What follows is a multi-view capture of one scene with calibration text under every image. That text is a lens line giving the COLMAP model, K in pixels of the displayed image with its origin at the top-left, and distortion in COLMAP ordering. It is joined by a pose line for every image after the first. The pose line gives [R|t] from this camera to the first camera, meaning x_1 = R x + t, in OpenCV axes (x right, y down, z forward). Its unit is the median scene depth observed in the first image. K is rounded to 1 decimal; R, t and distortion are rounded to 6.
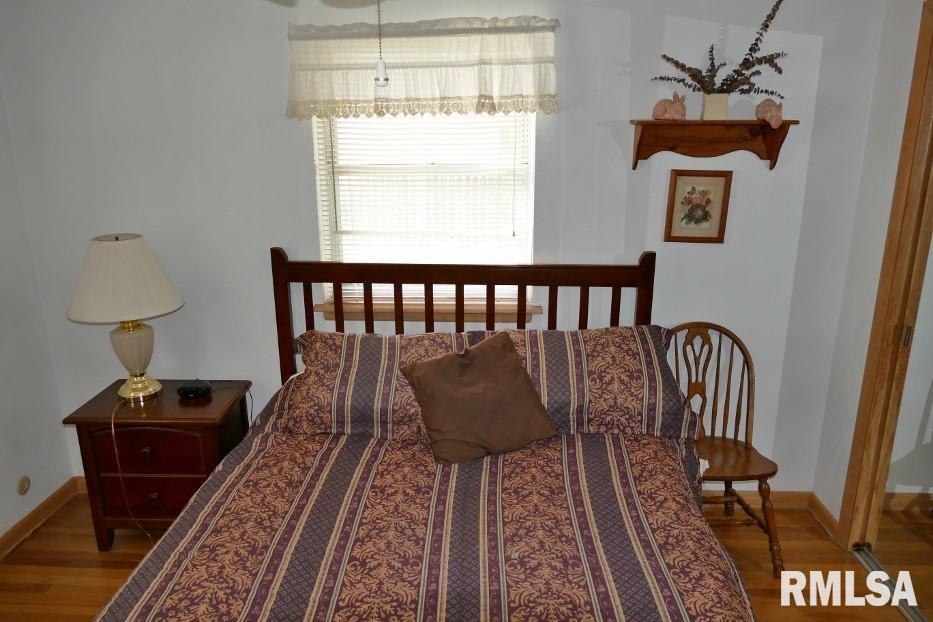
lens RADIAL K [[667.1, 0, 465.1], [0, 667.1, 308.8], [0, 0, 1]] dist [-0.014286, 0.005380]
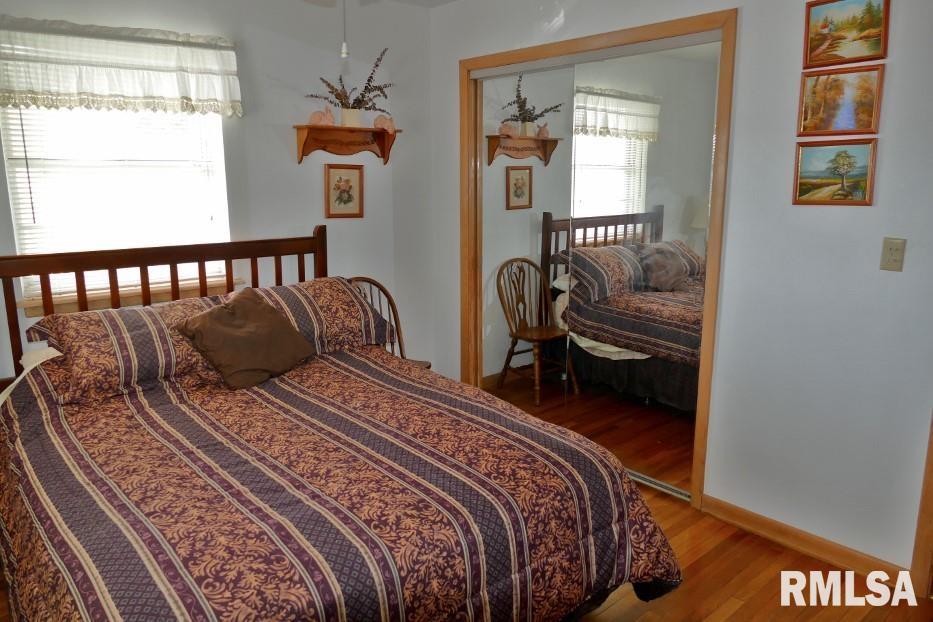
lens RADIAL K [[667.1, 0, 471.5], [0, 667.1, 304.9], [0, 0, 1]] dist [-0.014286, 0.005380]
pose [[0.715726, -0.131239, 0.685939, -0.464130], [0.185197, 0.982688, -0.005224, 0.140817], [-0.673378, 0.130773, 0.727640, -0.149633]]
